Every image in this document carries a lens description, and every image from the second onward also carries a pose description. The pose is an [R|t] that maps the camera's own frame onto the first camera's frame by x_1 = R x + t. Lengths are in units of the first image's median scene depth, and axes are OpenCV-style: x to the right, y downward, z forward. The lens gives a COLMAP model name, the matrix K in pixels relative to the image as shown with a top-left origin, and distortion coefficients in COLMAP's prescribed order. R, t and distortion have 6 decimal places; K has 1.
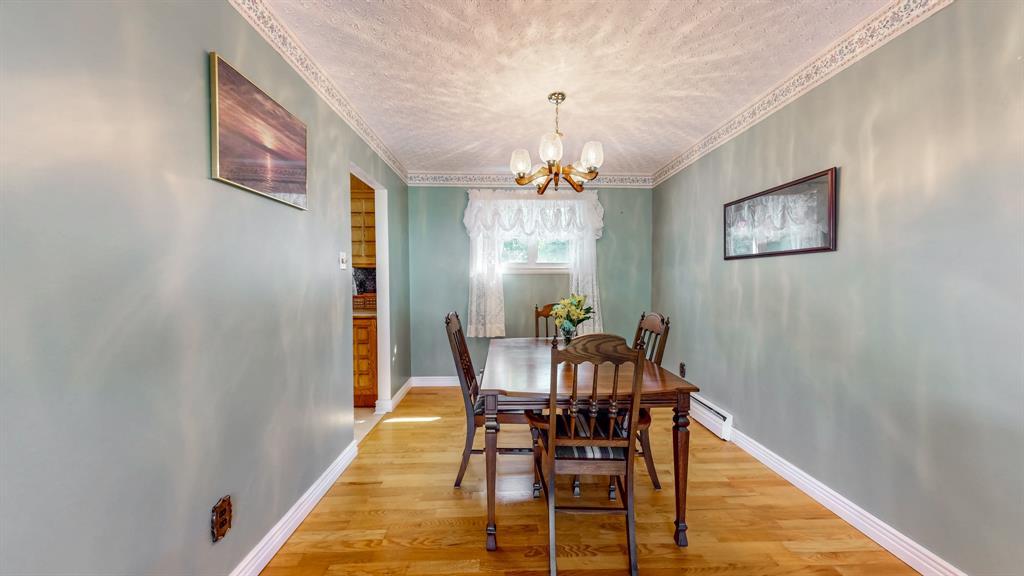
lens RADIAL K [[324.1, 0, 512.0], [0, 324.1, 288.0], [0, 0, 1]] dist [0.000491, 0.000004]
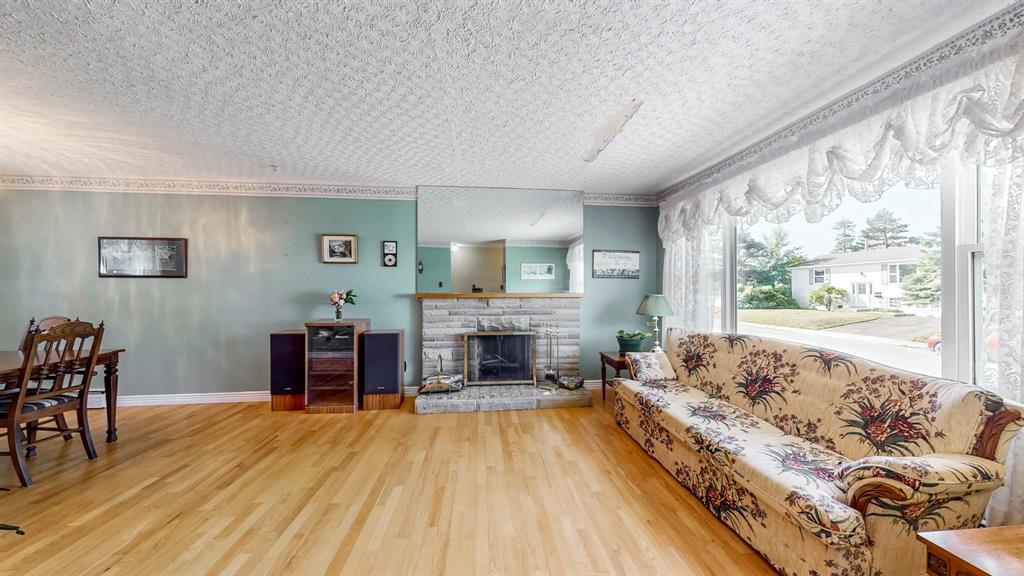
lens RADIAL K [[324.1, 0, 512.0], [0, 324.1, 288.0], [0, 0, 1]] dist [0.000491, 0.000004]
pose [[-0.075511, 0.006857, 0.997121, -1.288823], [0.028016, 0.999596, -0.004752, 0.023490], [-0.996751, 0.027577, -0.075673, -0.967506]]
